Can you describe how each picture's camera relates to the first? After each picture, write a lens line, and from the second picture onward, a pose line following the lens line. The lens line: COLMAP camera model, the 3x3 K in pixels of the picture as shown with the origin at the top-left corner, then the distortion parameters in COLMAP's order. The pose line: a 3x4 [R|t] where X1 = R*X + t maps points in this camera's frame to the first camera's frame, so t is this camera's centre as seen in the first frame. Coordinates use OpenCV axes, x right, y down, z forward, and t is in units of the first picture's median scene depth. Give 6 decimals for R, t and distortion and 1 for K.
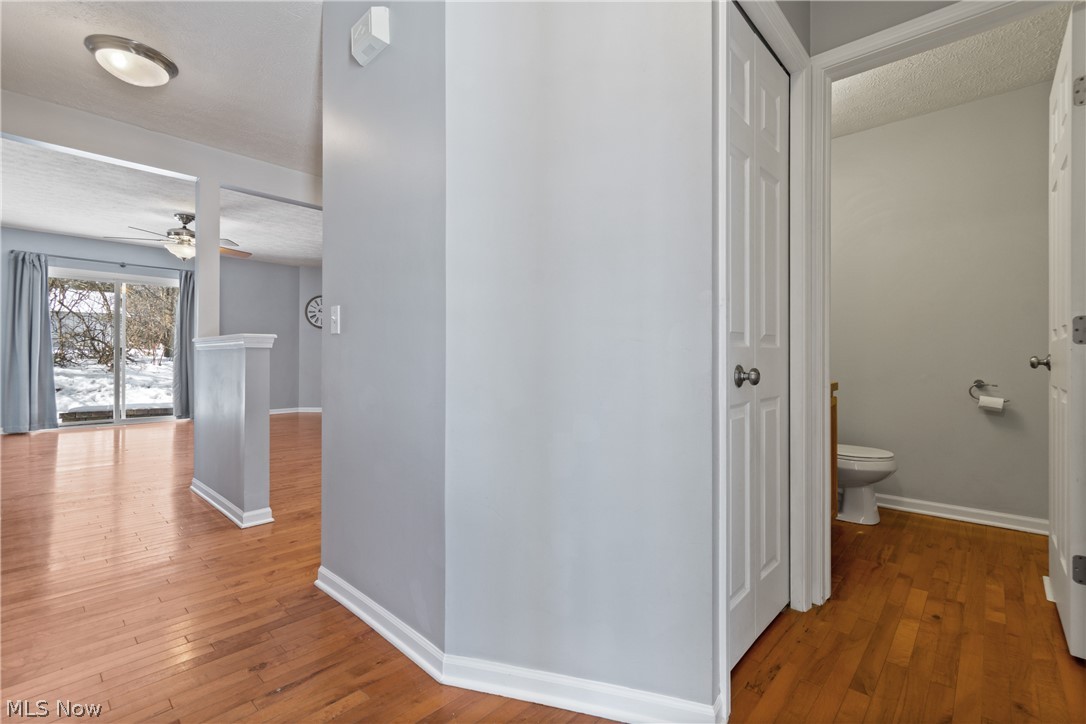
lens RADIAL K [[491.0, 0, 555.1], [0, 491.0, 361.4], [0, 0, 1]] dist [0.007860, -0.002751]
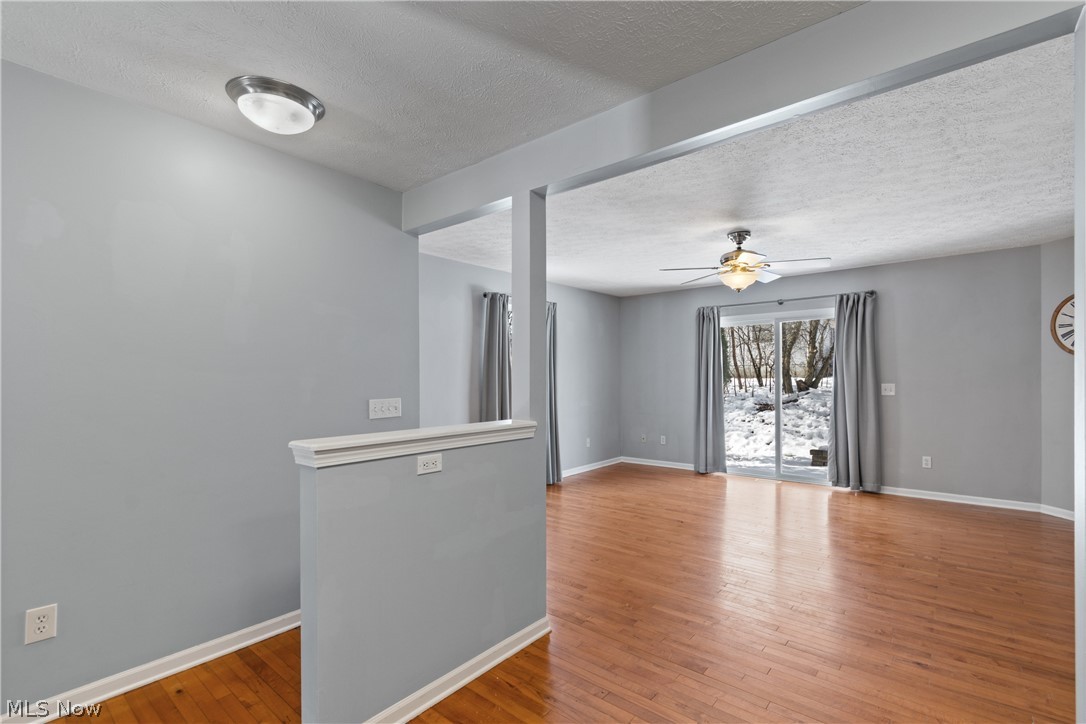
lens RADIAL K [[491.0, 0, 549.0], [0, 491.0, 384.6], [0, 0, 1]] dist [0.007860, -0.002751]
pose [[0.051085, 0.008896, -0.998655, -0.009688], [0.001816, 0.999958, 0.009000, -0.101864], [0.998693, -0.002273, 0.051066, 0.985391]]
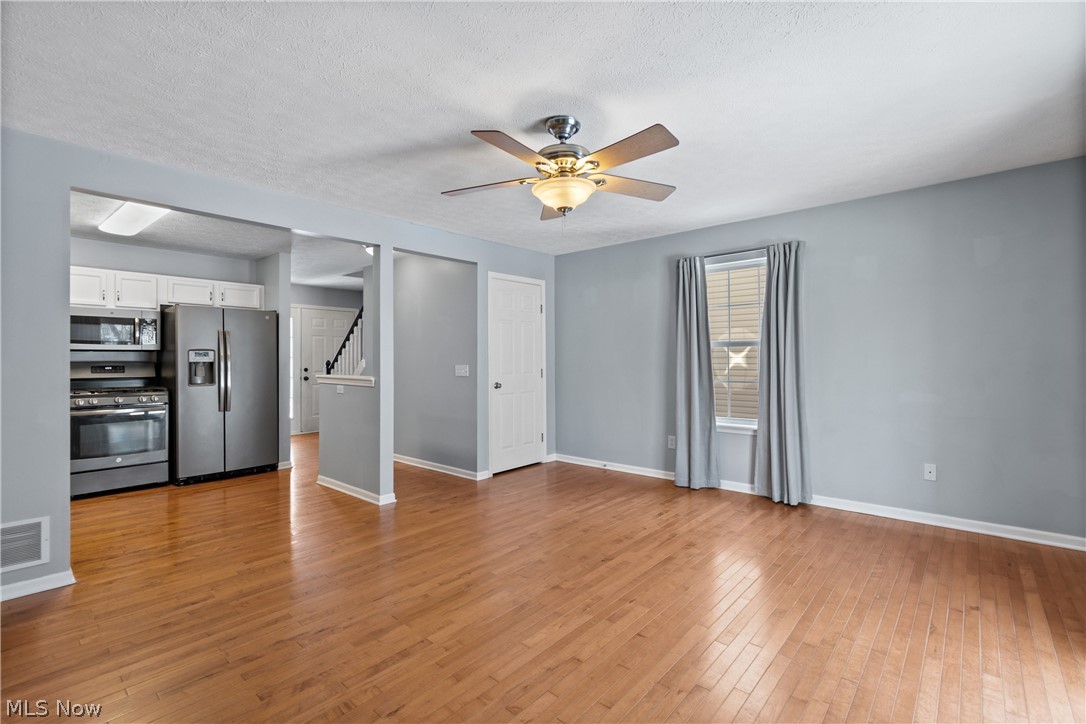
lens RADIAL K [[491.0, 0, 537.8], [0, 491.0, 352.9], [0, 0, 1]] dist [0.007860, -0.002751]
pose [[-0.999960, 0.002359, -0.008637, -1.074964], [0.002412, 0.999978, -0.006150, -0.097792], [0.008622, -0.006171, -0.999944, 2.199536]]
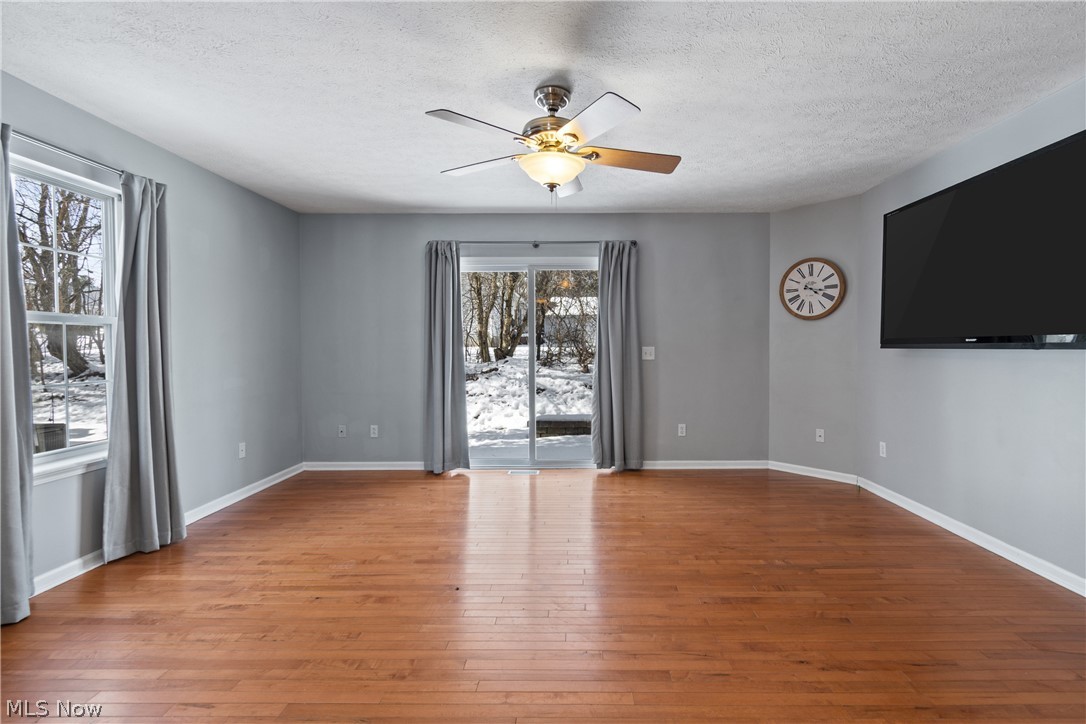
lens RADIAL K [[491.0, 0, 577.7], [0, 491.0, 357.5], [0, 0, 1]] dist [0.007860, -0.002751]
pose [[0.681534, 0.008072, -0.731742, -0.586179], [0.003180, 0.999897, 0.013991, -0.079791], [0.731780, -0.011863, 0.681438, 1.034911]]
